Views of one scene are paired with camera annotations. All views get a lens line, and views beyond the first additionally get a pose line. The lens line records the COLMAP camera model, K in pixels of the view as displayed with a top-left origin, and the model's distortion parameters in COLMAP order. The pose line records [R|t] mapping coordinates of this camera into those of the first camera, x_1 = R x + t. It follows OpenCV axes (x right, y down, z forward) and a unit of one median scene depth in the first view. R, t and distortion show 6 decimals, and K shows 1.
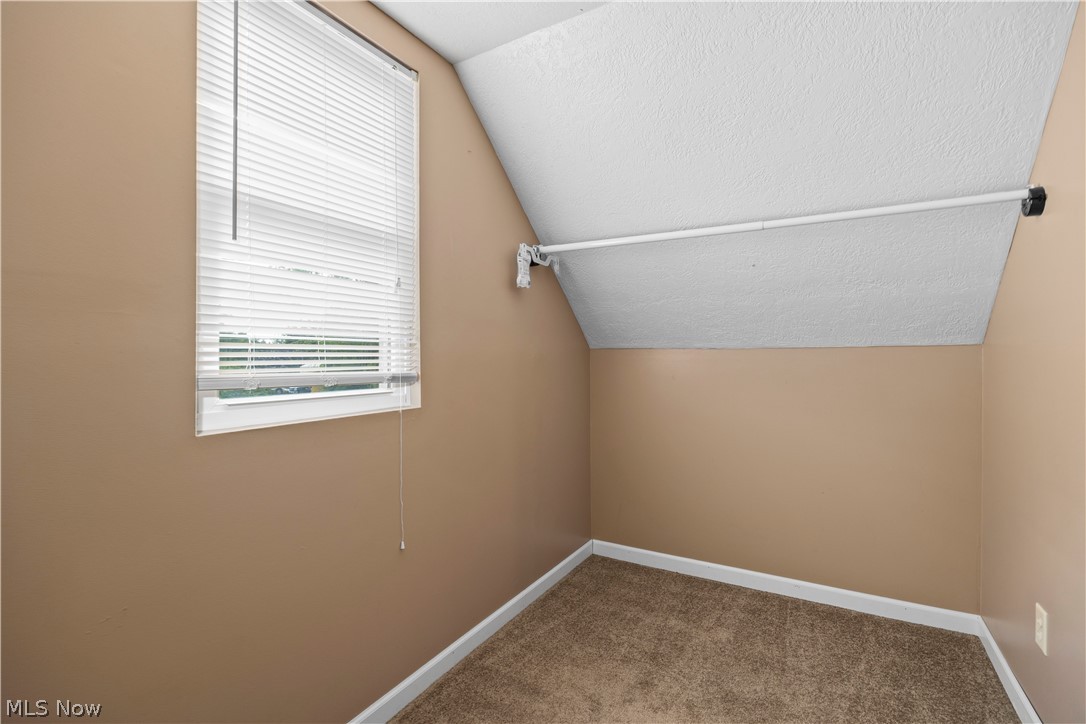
lens RADIAL K [[484.9, 0, 543.8], [0, 484.9, 359.6], [0, 0, 1]] dist [-0.014988, 0.000016]
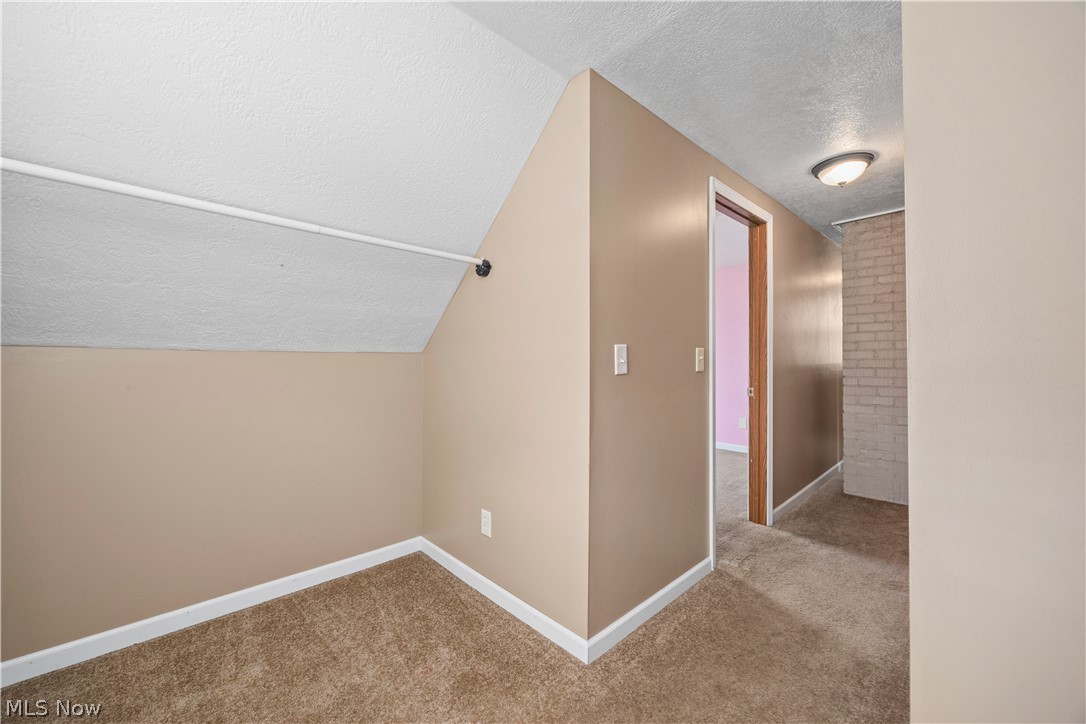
lens RADIAL K [[415.9, 0, 541.9], [0, 415.9, 364.1], [0, 0, 1]] dist [-0.005115, -0.000104]
pose [[0.287512, -0.004794, 0.957765, -0.206530], [-0.002019, 0.999982, 0.005611, -0.004211], [-0.957775, -0.003547, 0.287497, 0.268002]]
